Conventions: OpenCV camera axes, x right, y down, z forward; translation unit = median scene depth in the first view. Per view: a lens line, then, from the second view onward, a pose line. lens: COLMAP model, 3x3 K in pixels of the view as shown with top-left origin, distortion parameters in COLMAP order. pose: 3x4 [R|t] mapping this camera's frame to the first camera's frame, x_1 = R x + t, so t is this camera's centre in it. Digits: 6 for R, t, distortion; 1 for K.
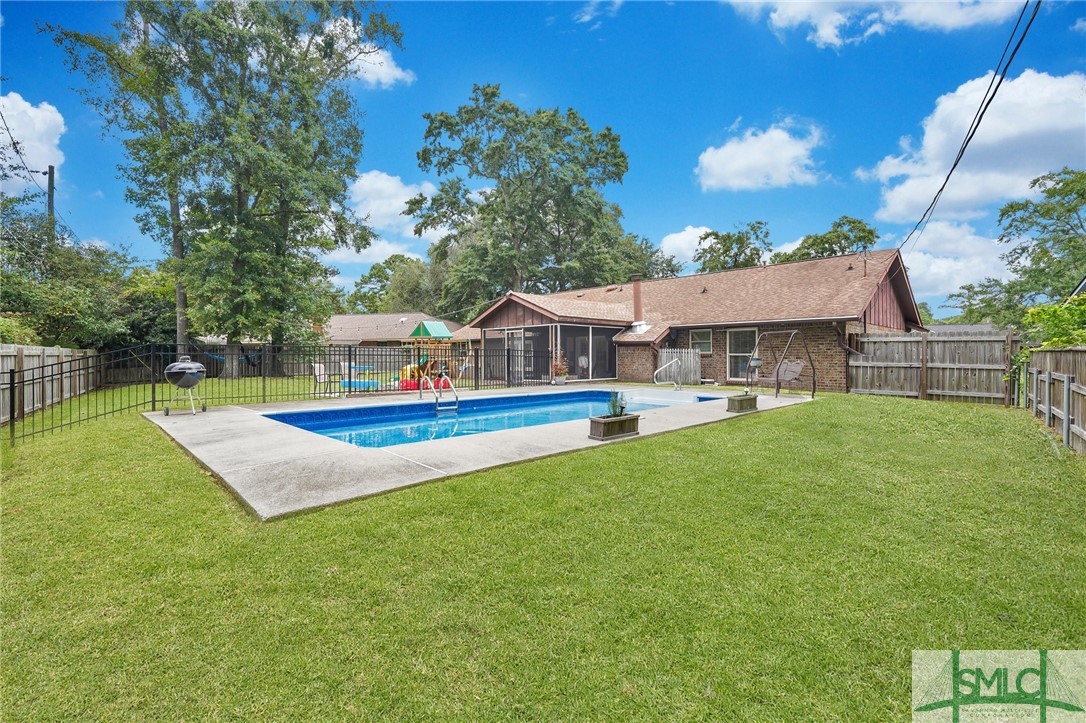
lens RADIAL K [[488.7, 0, 552.1], [0, 488.7, 356.2], [0, 0, 1]] dist [-0.011707, 0.005756]
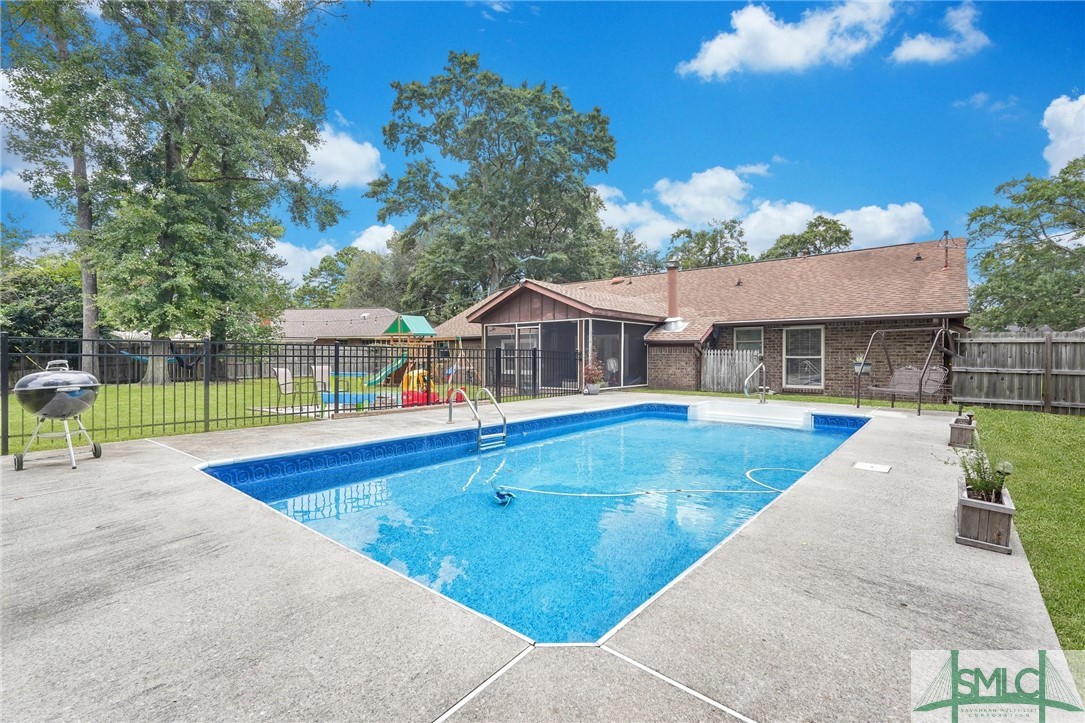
lens RADIAL K [[488.2, 0, 549.5], [0, 488.2, 357.7], [0, 0, 1]] dist [-0.011707, 0.005756]
pose [[0.995748, 0.003743, 0.092041, -0.099490], [-0.004053, 0.999987, 0.003185, -0.002615], [-0.092028, -0.003544, 0.995750, 0.158902]]
